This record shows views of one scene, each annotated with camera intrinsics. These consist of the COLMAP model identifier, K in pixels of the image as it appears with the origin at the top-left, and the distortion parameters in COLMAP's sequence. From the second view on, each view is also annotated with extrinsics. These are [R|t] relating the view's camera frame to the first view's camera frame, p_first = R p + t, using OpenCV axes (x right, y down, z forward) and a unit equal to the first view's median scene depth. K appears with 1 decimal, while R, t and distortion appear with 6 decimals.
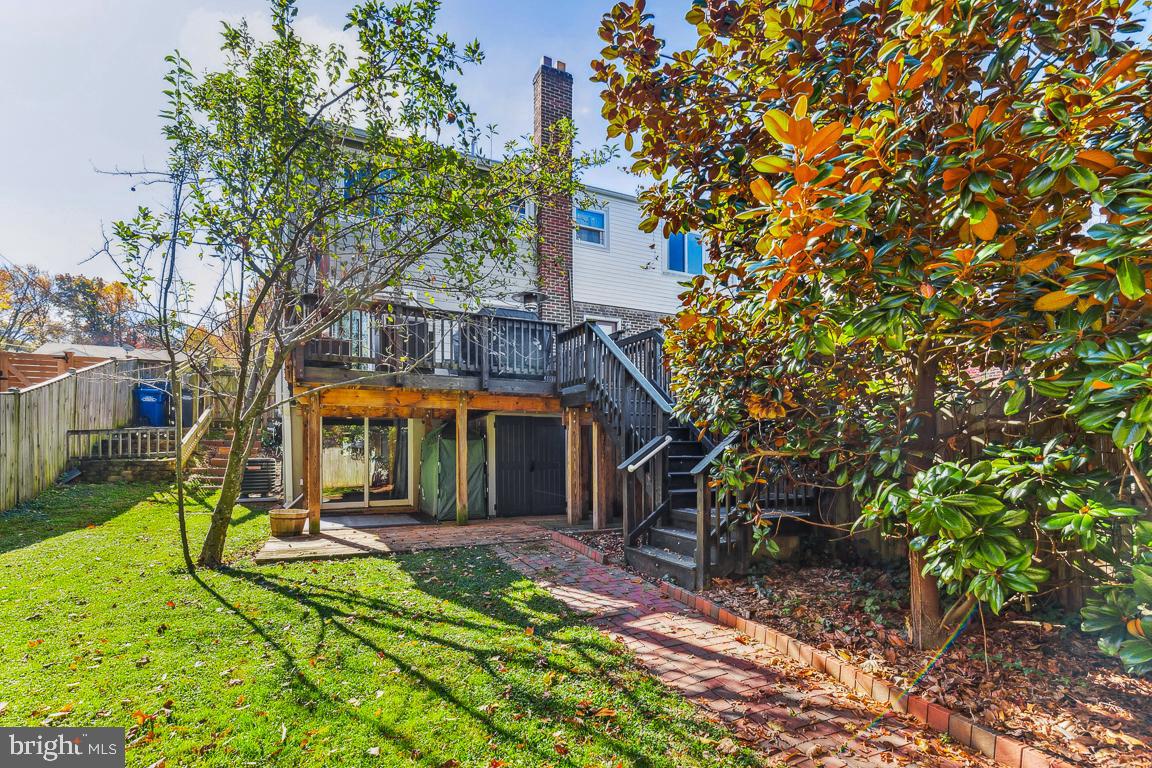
lens RADIAL K [[564.0, 0, 576.6], [0, 564.0, 455.2], [0, 0, 1]] dist [0.004073, 0.000311]
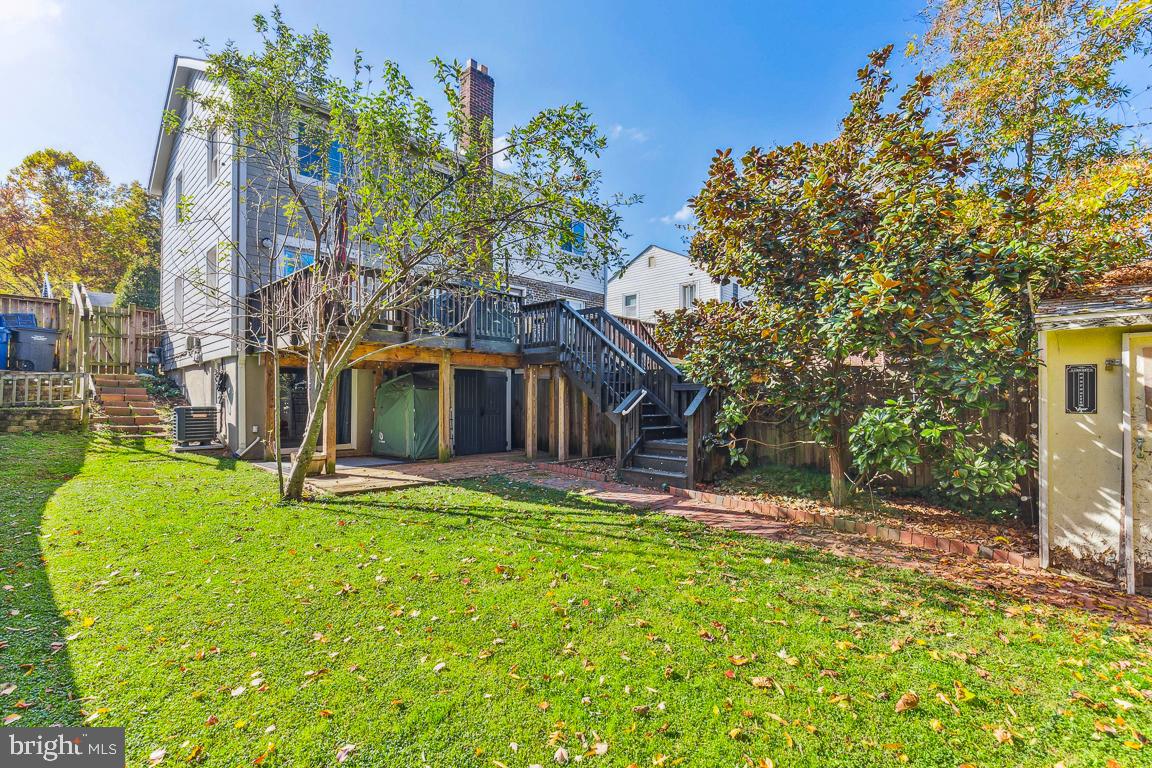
lens RADIAL K [[540.4, 0, 576.9], [0, 540.4, 394.1], [0, 0, 1]] dist [0.005948, 0.000460]
pose [[0.940070, 0.005346, 0.340940, -0.338344], [-0.000427, 0.999895, -0.014499, -0.002434], [-0.340981, 0.013484, 0.939973, -0.163388]]
